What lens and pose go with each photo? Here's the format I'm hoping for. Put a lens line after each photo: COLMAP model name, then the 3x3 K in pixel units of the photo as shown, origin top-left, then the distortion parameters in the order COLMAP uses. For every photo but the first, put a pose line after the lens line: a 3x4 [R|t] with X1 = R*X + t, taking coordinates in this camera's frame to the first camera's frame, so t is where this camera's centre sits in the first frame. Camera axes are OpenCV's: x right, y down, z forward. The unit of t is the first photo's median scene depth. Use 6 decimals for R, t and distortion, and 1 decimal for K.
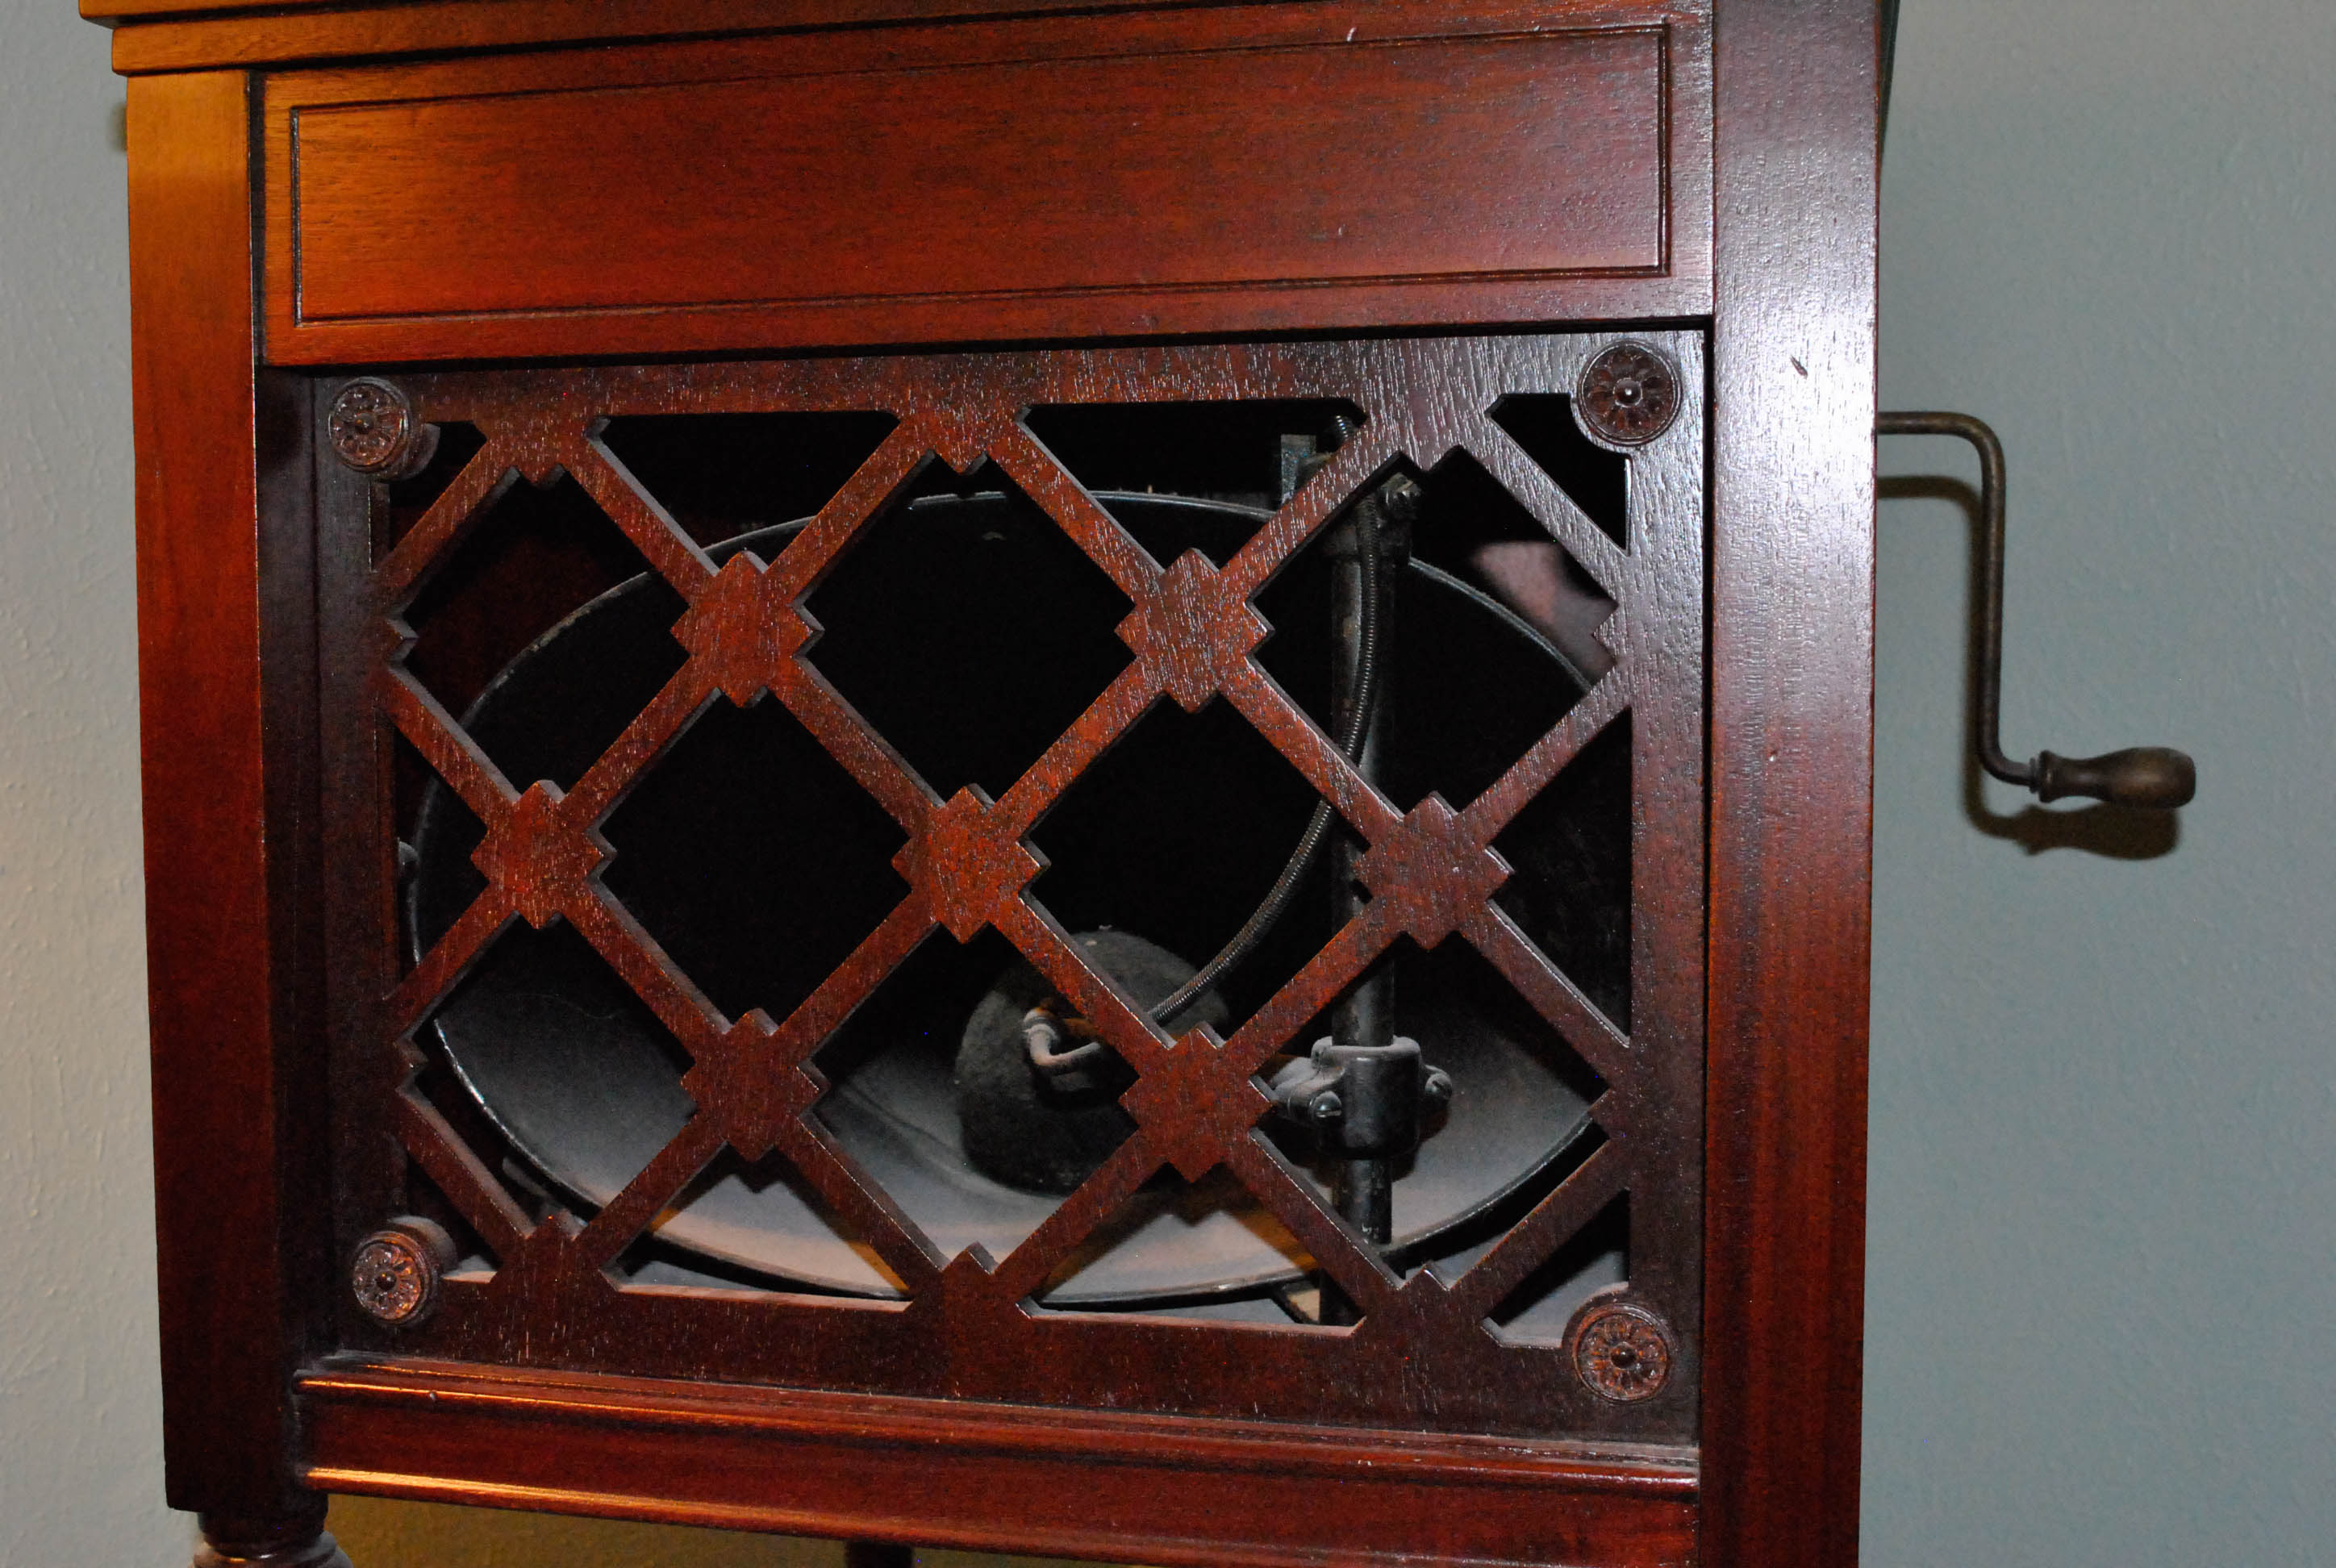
lens RADIAL K [[2842.6, 0, 1174.8], [0, 2842.6, 742.2], [0, 0, 1]] dist [-0.032820, -0.039449]
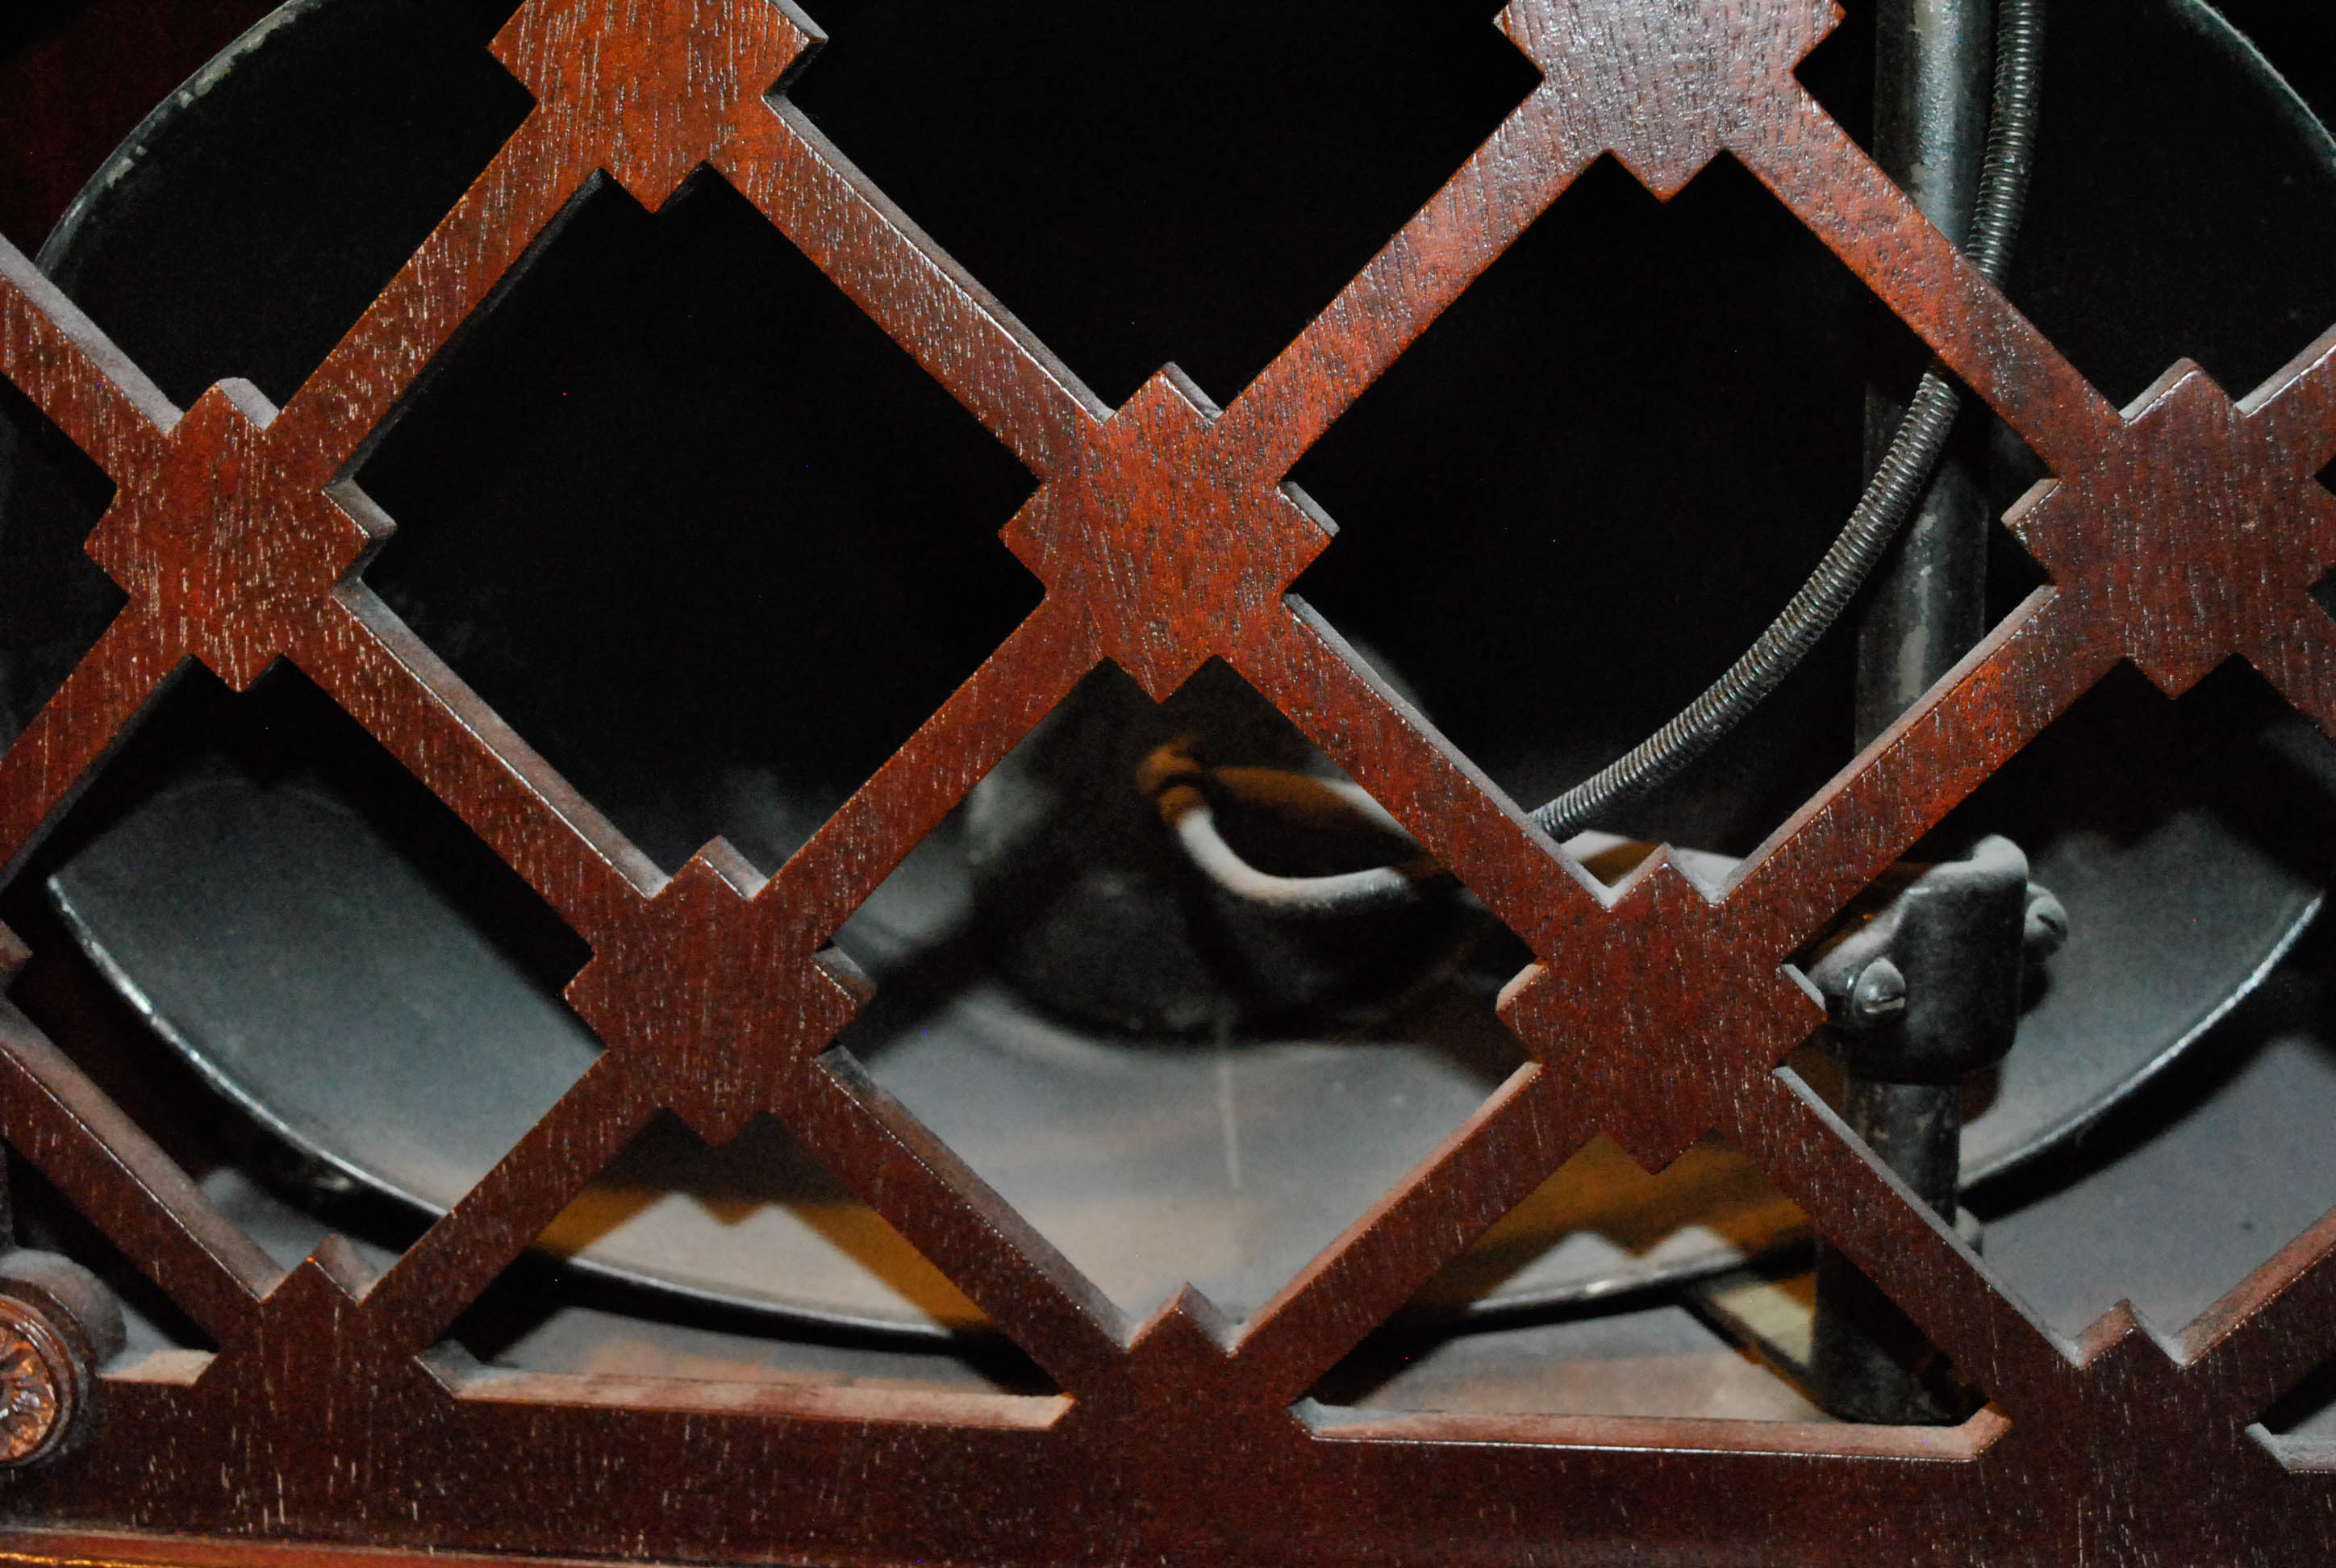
lens RADIAL K [[3177.5, 0, 1229.2], [0, 3177.5, 789.2], [0, 0, 1]] dist [-0.026786, -0.028396]
pose [[0.994292, -0.041955, 0.098100, -0.111806], [0.024417, 0.984517, 0.173581, -0.006956], [-0.103864, -0.170195, 0.979921, 0.456260]]
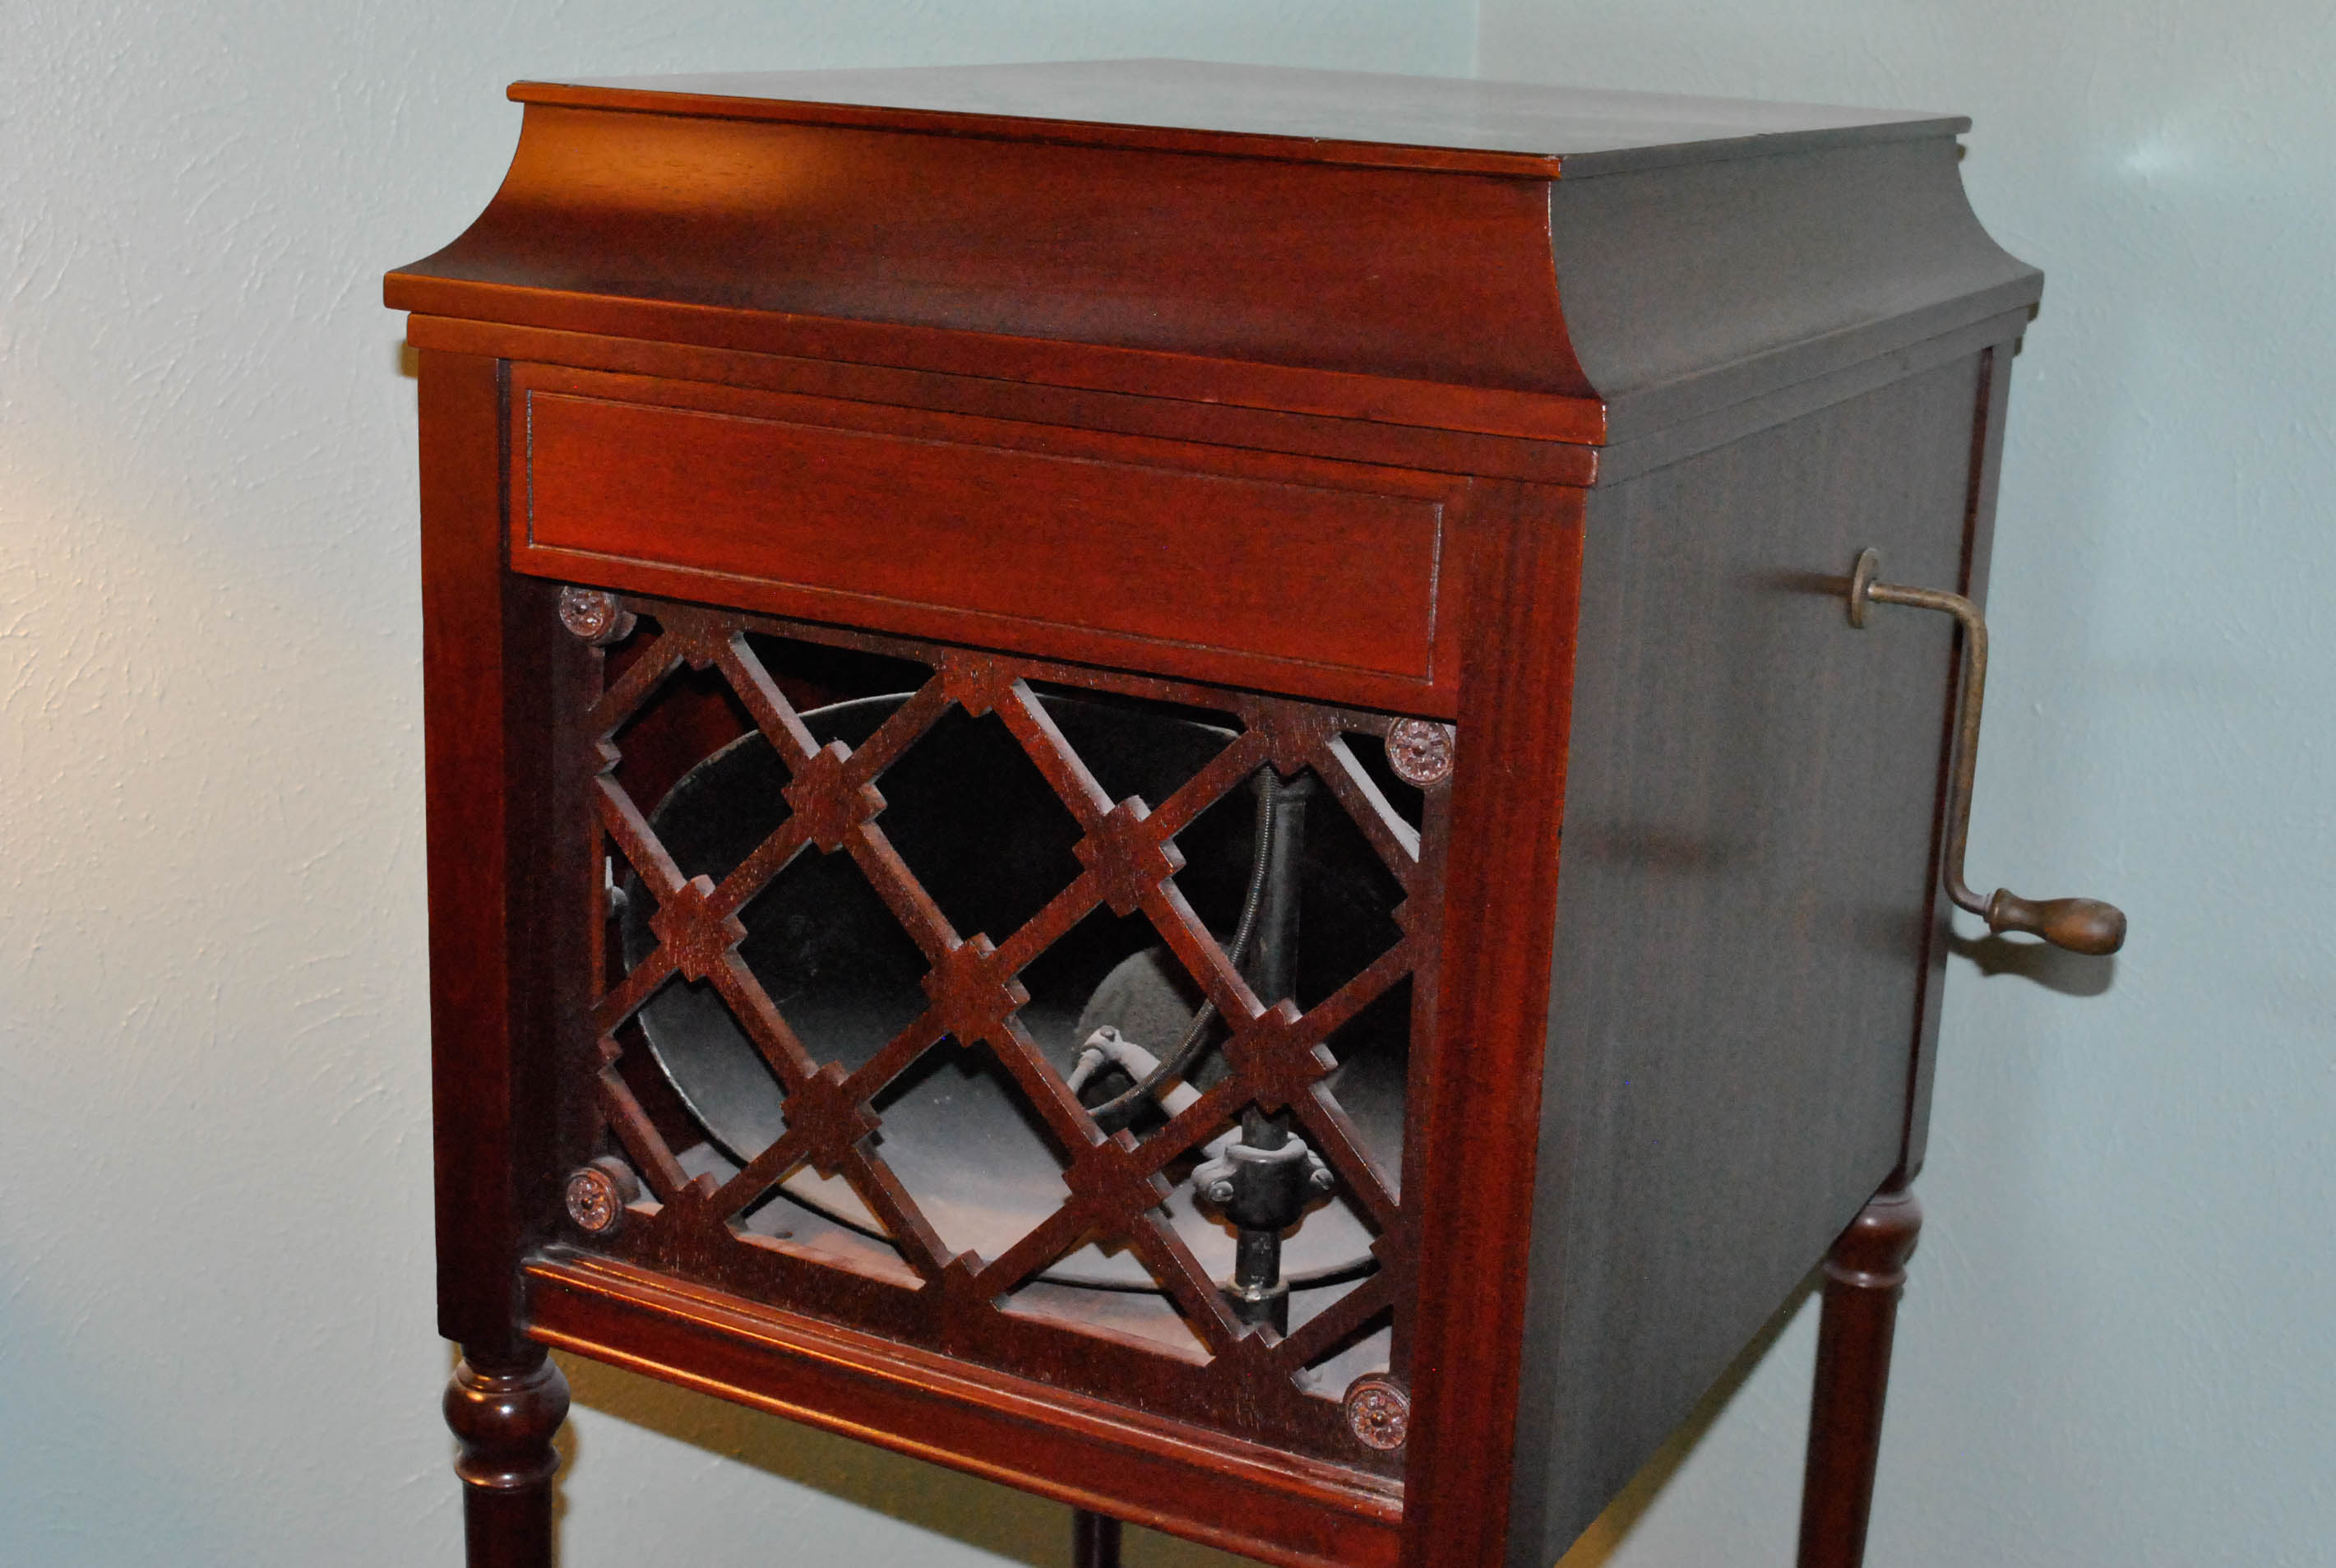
lens RADIAL K [[3177.5, 0, 1229.2], [0, 3177.5, 789.2], [0, 0, 1]] dist [-0.026786, -0.028396]
pose [[0.971277, 0.110025, -0.210986, 0.346550], [-0.067771, 0.977866, 0.197951, -0.350391], [0.228096, -0.177967, 0.957236, -0.401961]]
